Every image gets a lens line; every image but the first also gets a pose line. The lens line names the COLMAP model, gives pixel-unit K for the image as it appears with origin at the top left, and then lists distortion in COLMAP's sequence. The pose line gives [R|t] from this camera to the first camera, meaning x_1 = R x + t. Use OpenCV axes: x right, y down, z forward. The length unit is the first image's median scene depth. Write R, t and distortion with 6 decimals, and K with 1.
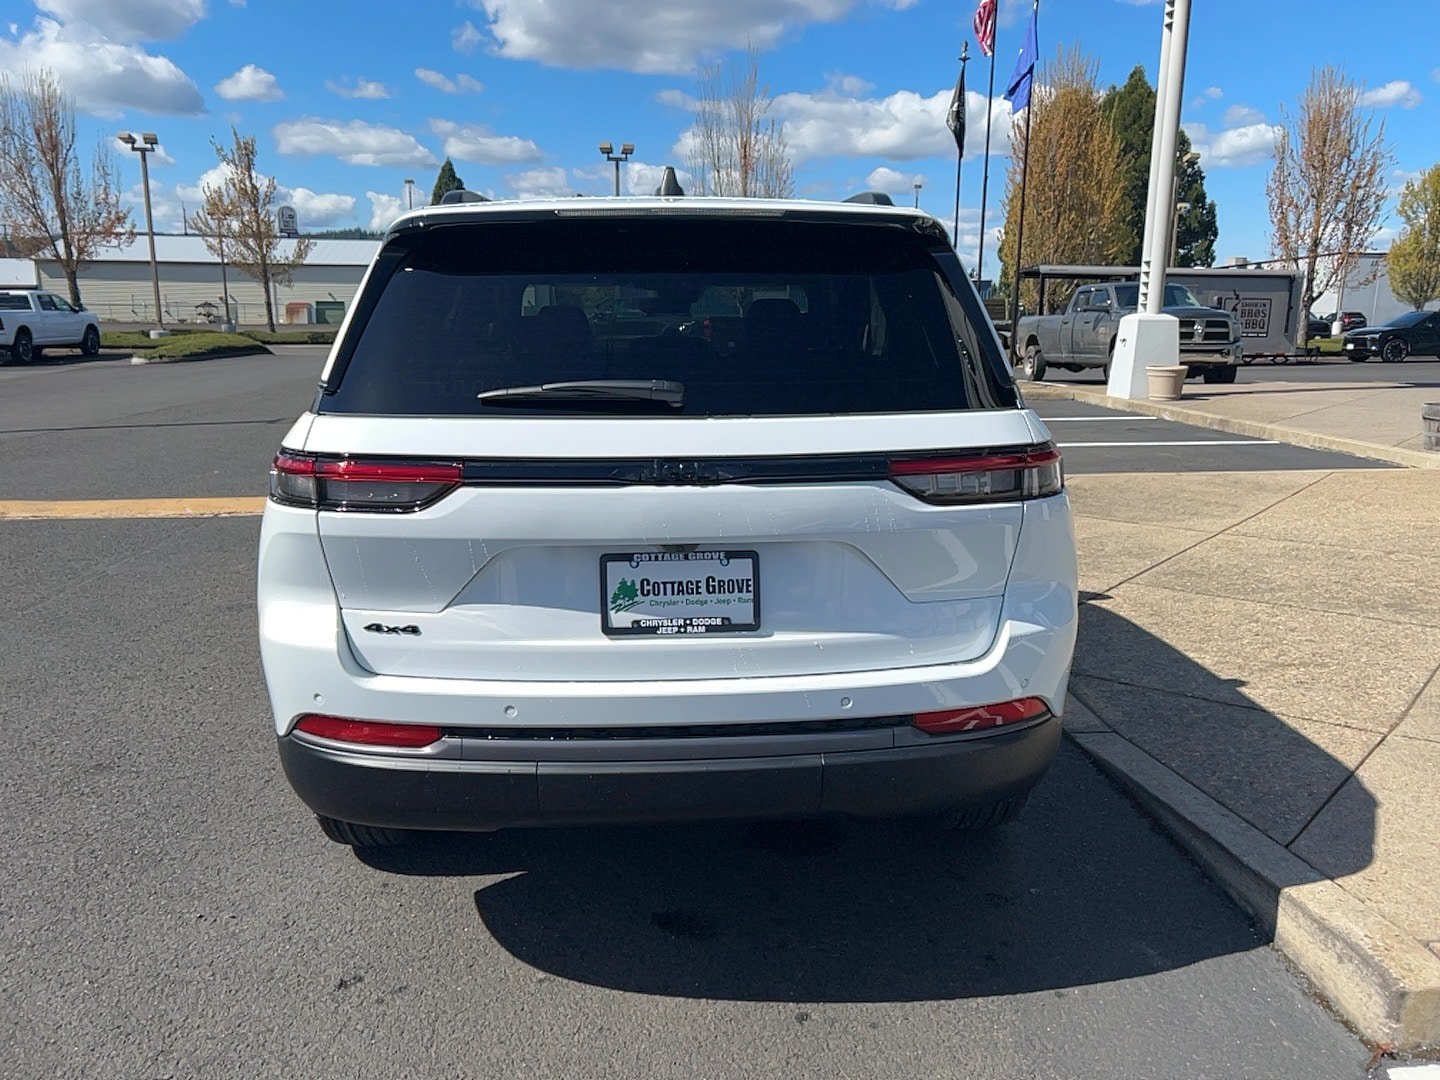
lens RADIAL K [[1112.6, 0, 696.0], [0, 1112.6, 529.6], [0, 0, 1]] dist [0.058228, -0.056496]
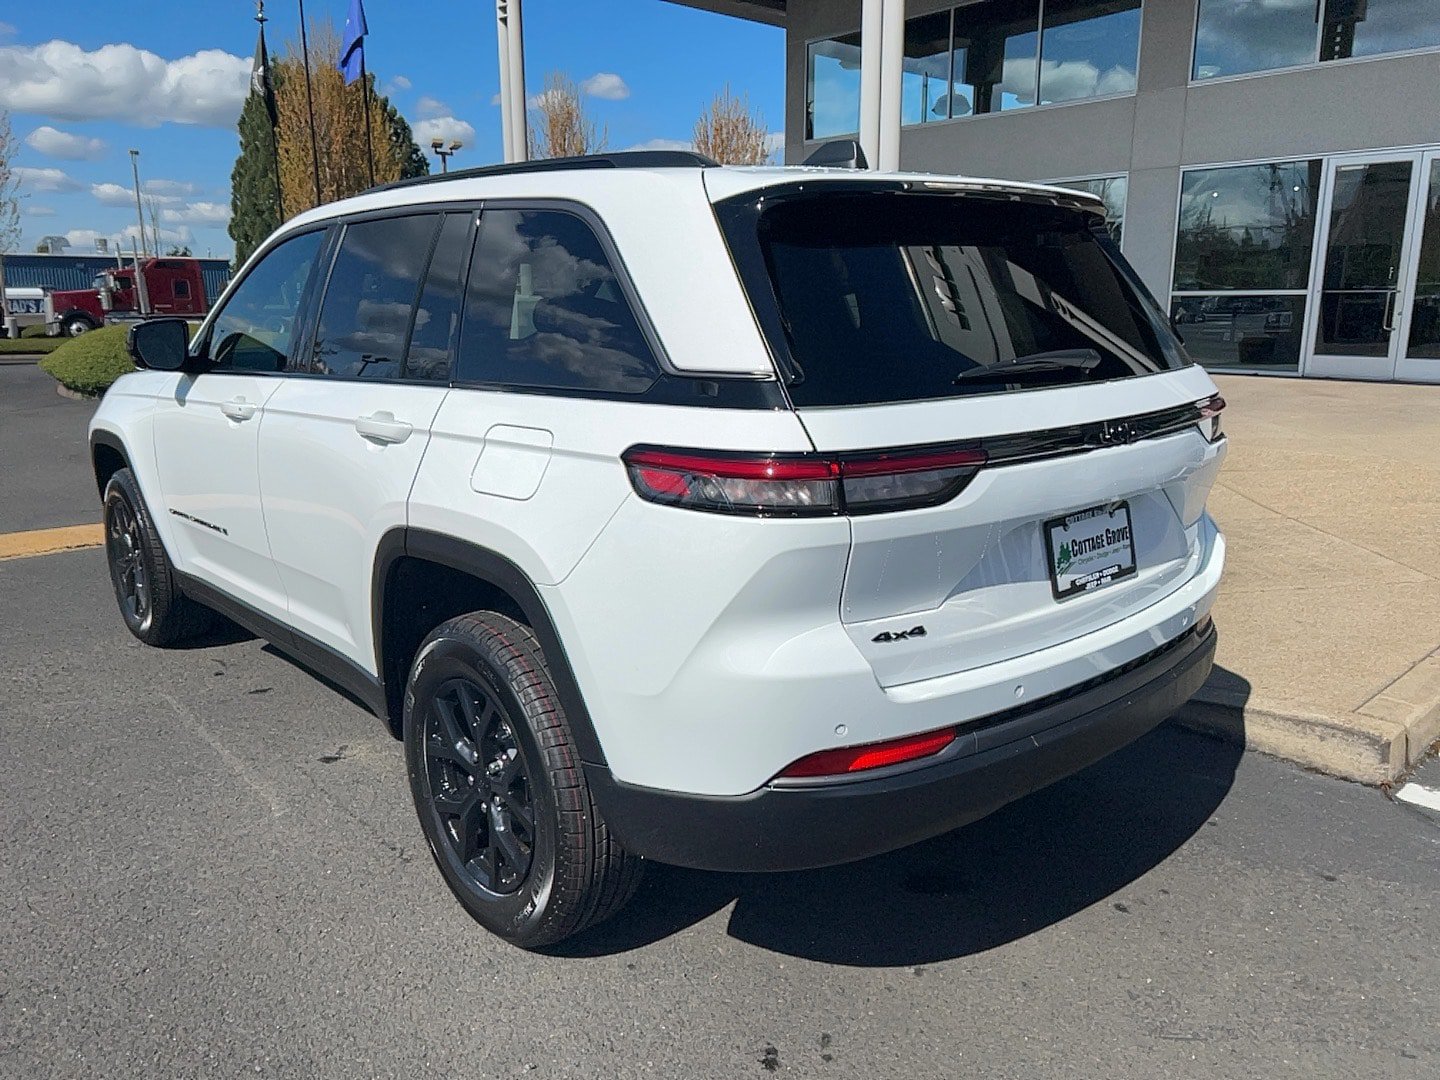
lens RADIAL K [[1094.5, 0, 729.1], [0, 1094.5, 544.1], [0, 0, 1]] dist [0.063487, -0.070154]
pose [[0.784760, -0.146090, 0.602336, -0.772624], [0.126080, 0.989132, 0.075638, -0.059417], [-0.606840, 0.016585, 0.794651, 0.312922]]
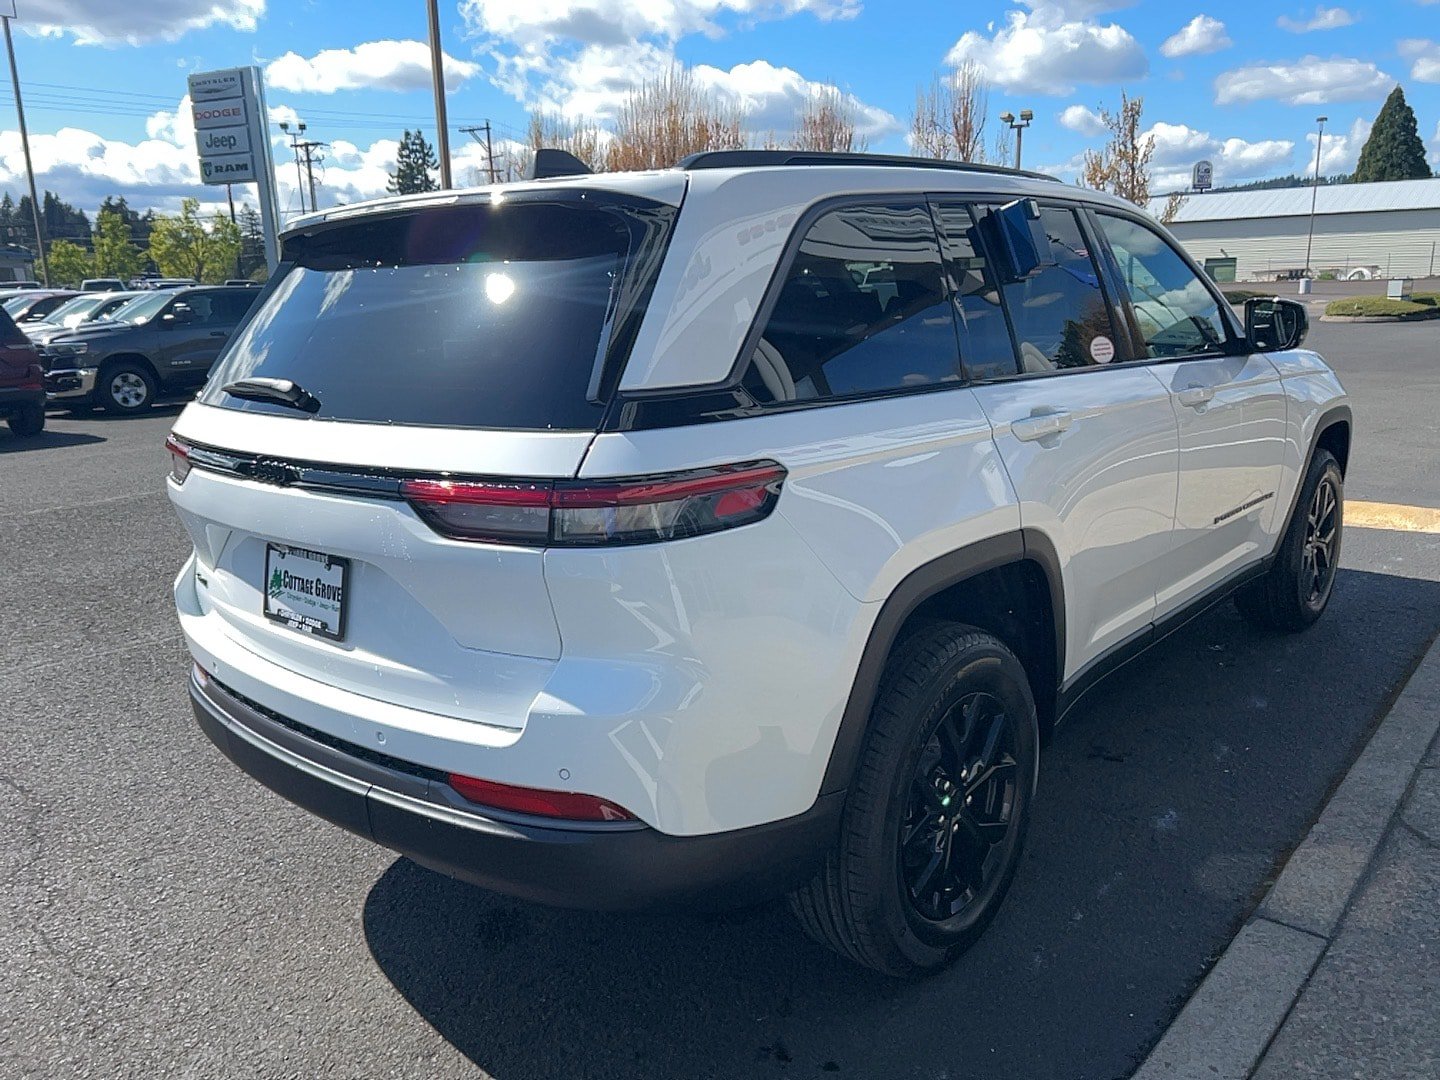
lens RADIAL K [[1094.5, 0, 729.1], [0, 1094.5, 544.1], [0, 0, 1]] dist [0.063487, -0.070154]
pose [[0.707058, 0.137268, -0.693704, 0.790848], [-0.101855, 0.990519, 0.092185, -0.096664], [0.699781, 0.005477, 0.714336, 0.465988]]
